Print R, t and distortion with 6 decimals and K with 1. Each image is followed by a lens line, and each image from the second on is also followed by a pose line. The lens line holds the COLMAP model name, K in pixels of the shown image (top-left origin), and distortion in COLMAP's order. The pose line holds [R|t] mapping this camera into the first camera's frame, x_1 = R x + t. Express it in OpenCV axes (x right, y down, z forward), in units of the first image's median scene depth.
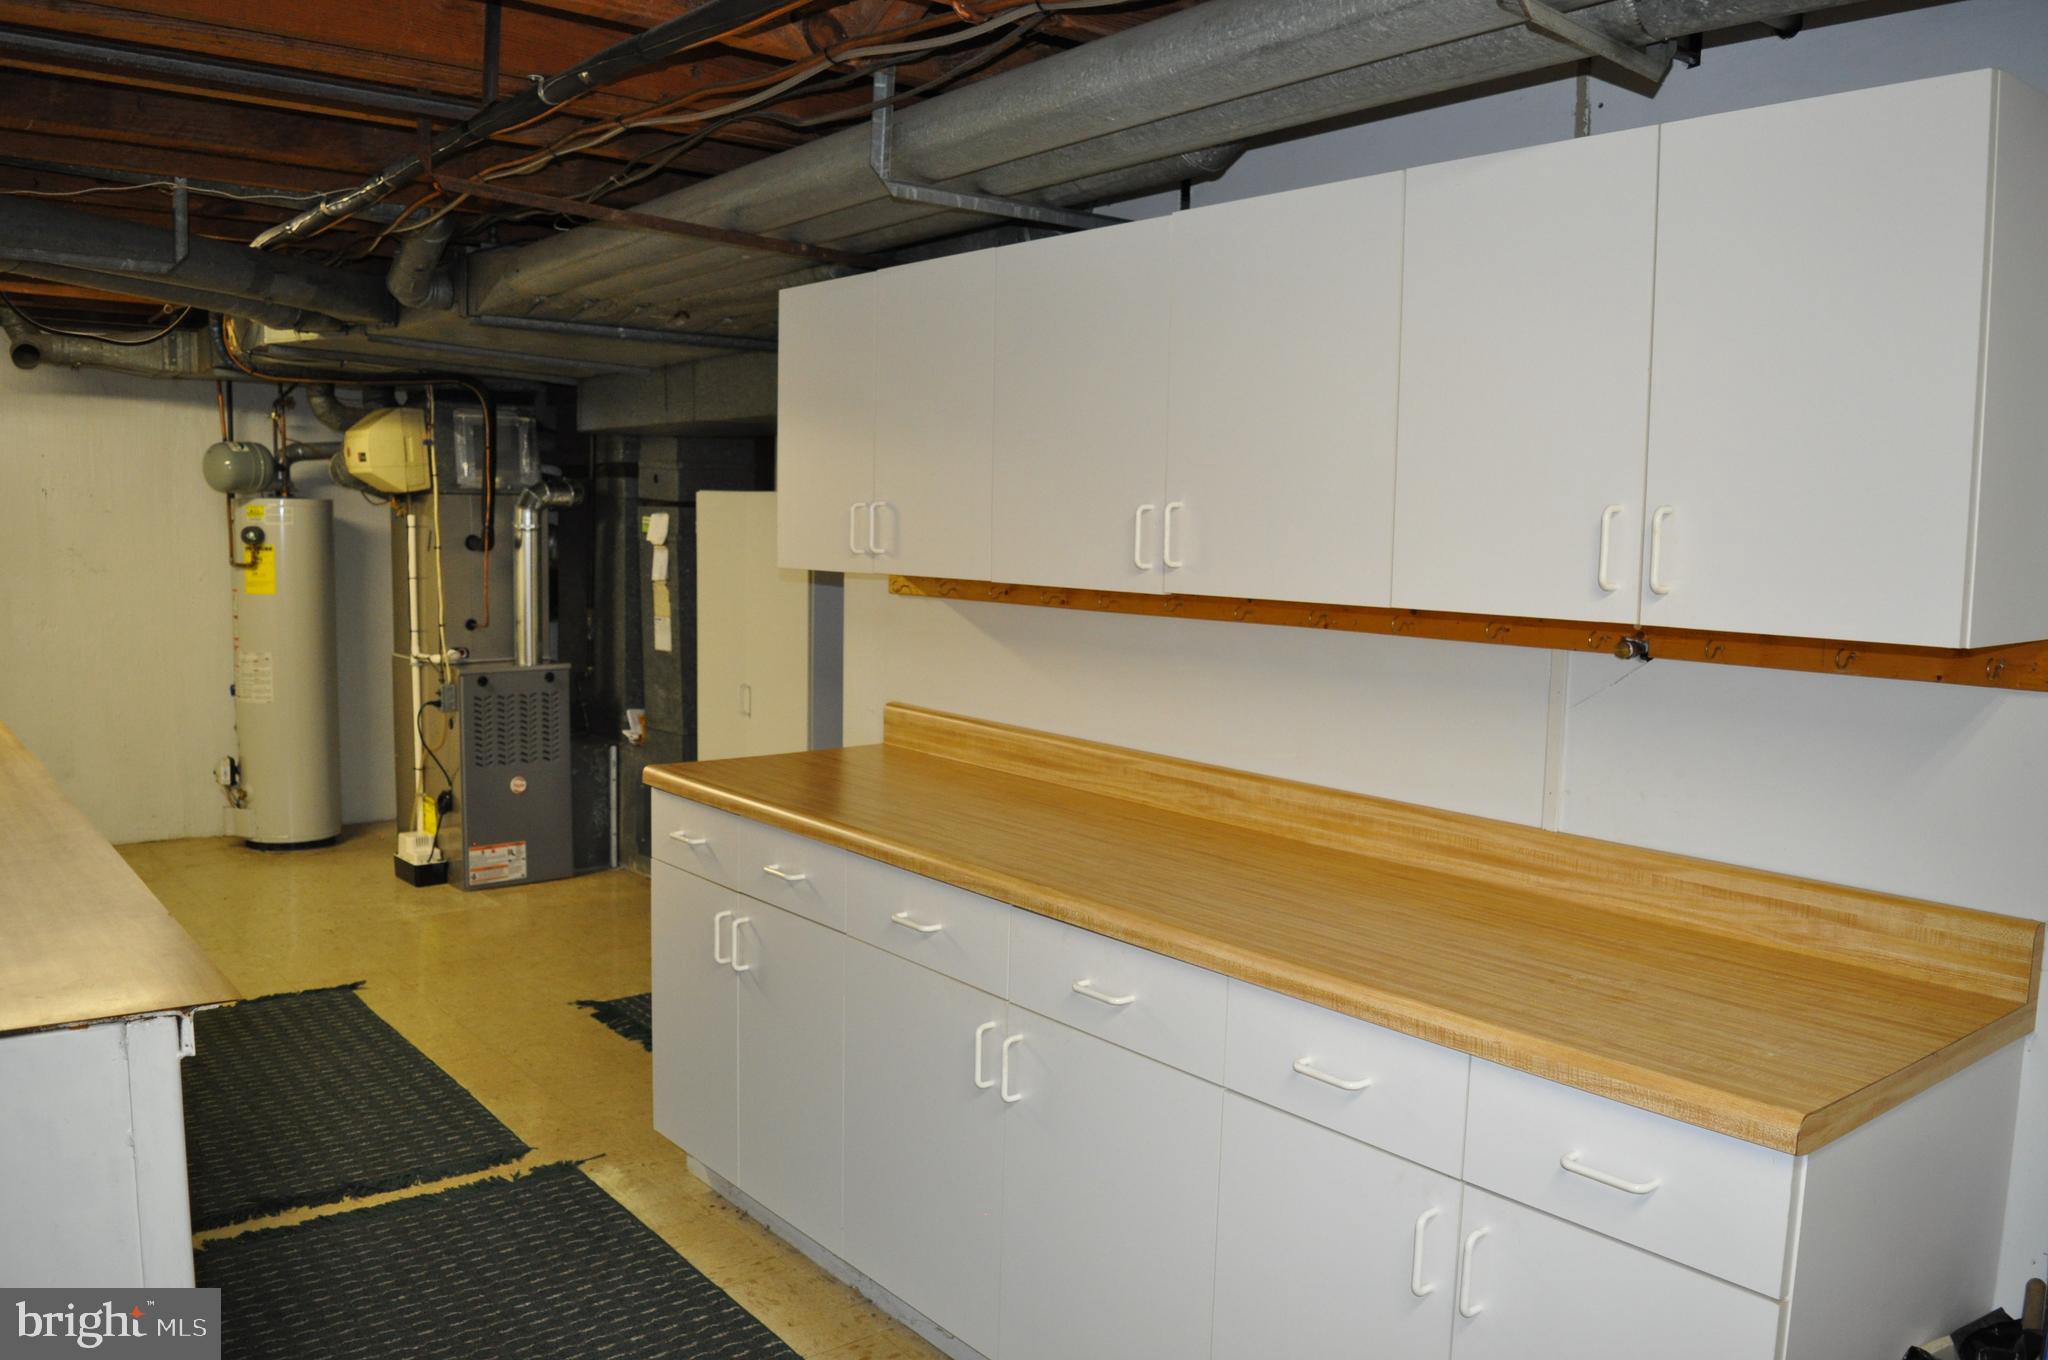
lens RADIAL K [[1595.0, 0, 1032.2], [0, 1595.0, 676.9], [0, 0, 1]] dist [-0.099688, 0.038264]
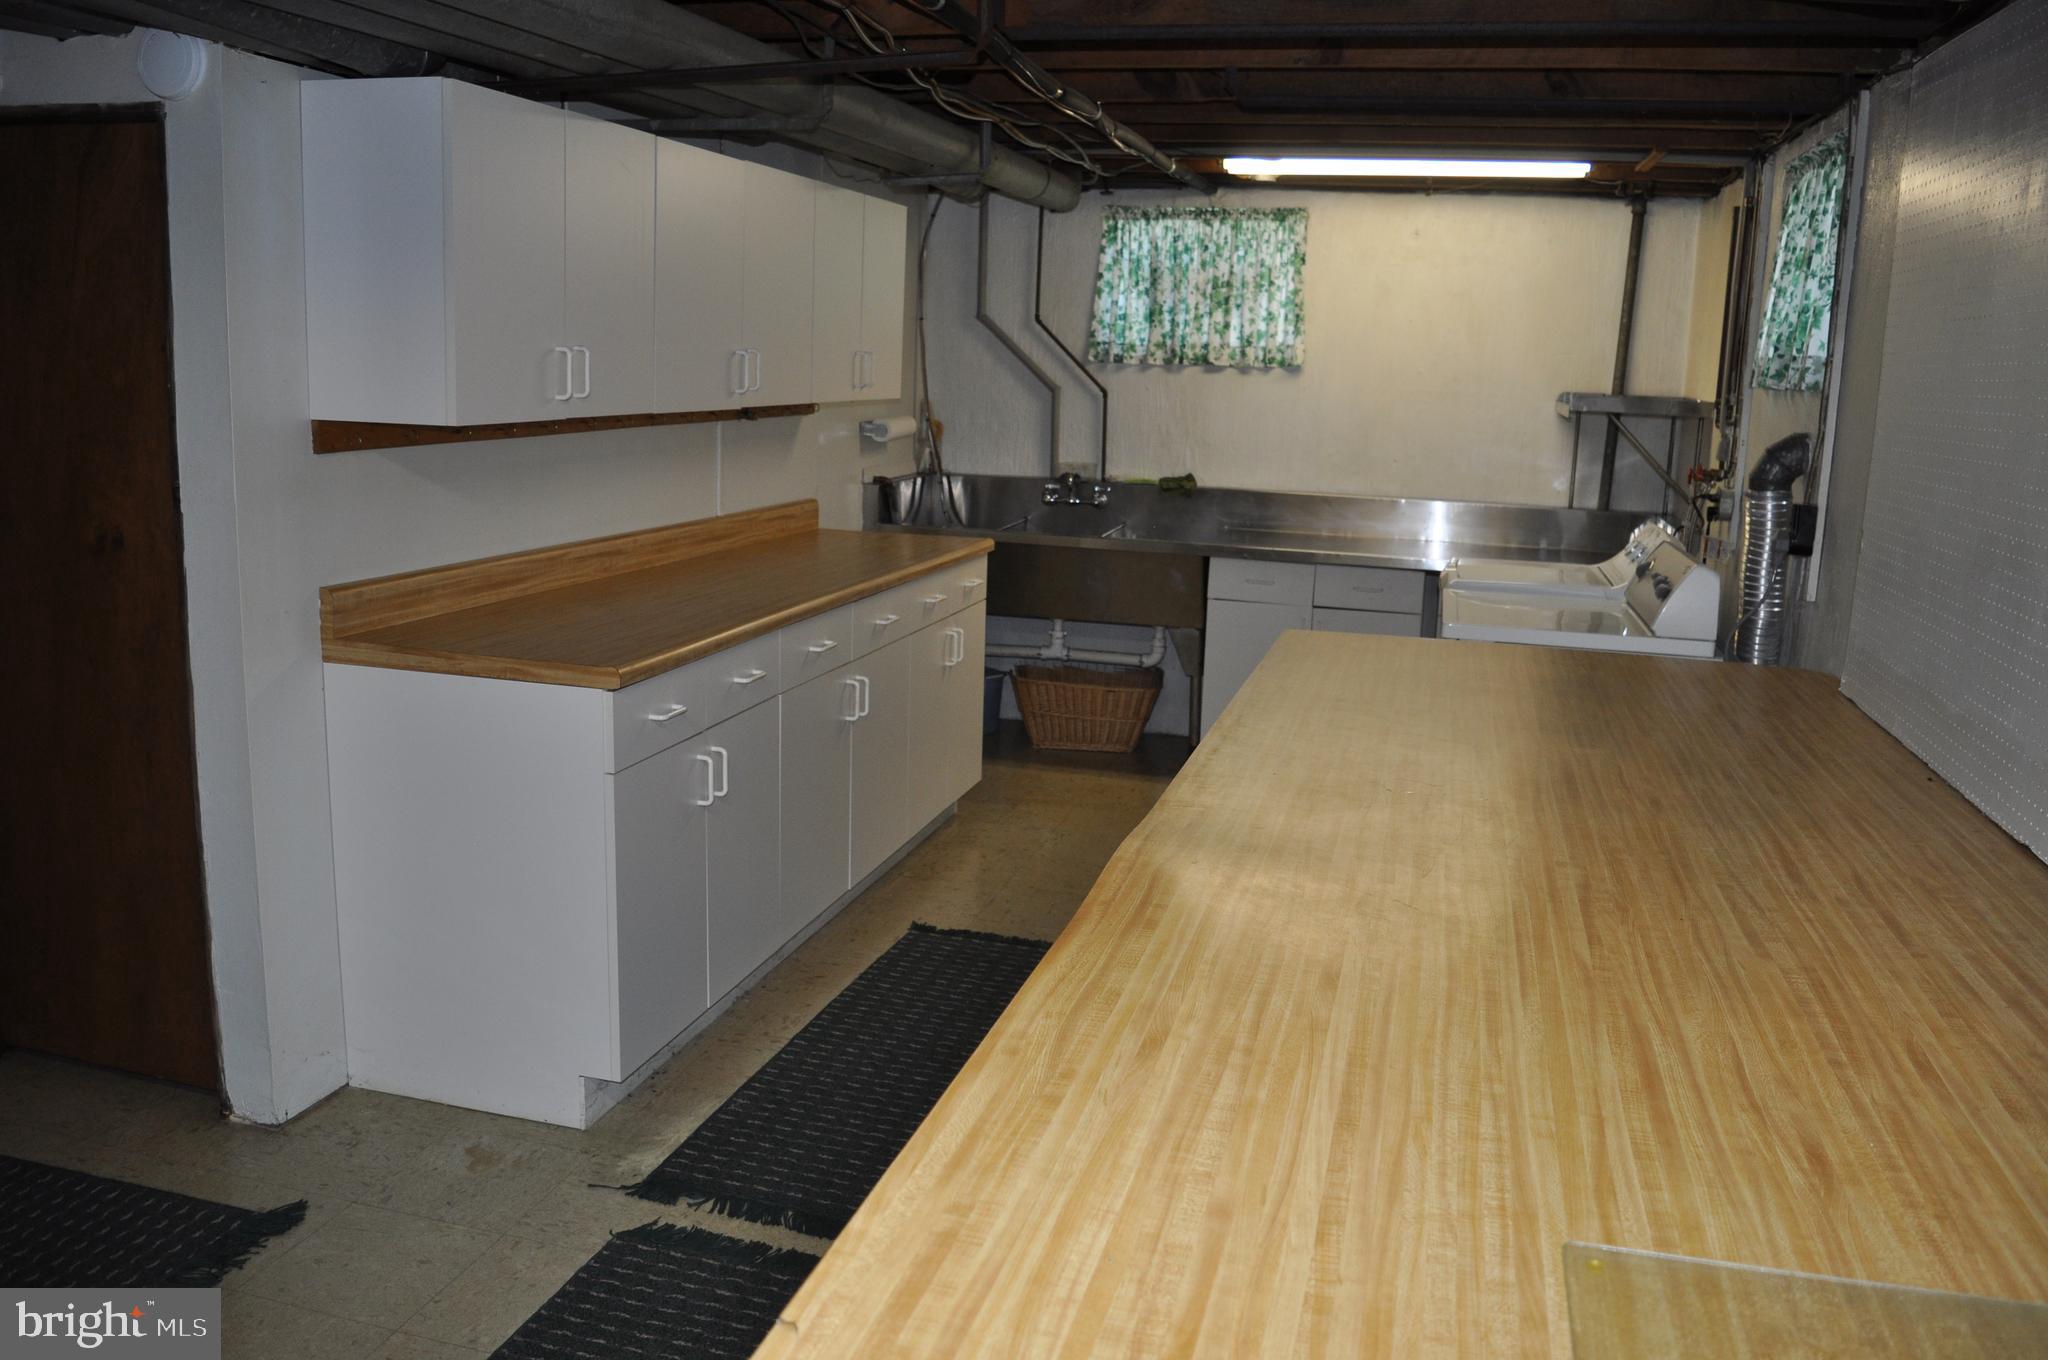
lens RADIAL K [[1595.0, 0, 1032.2], [0, 1595.0, 676.9], [0, 0, 1]] dist [-0.099688, 0.038264]
pose [[-0.588458, -0.196698, 0.784237, -1.144659], [0.035284, 0.962785, 0.267956, -0.172699], [-0.807757, 0.185352, -0.559618, 1.428604]]
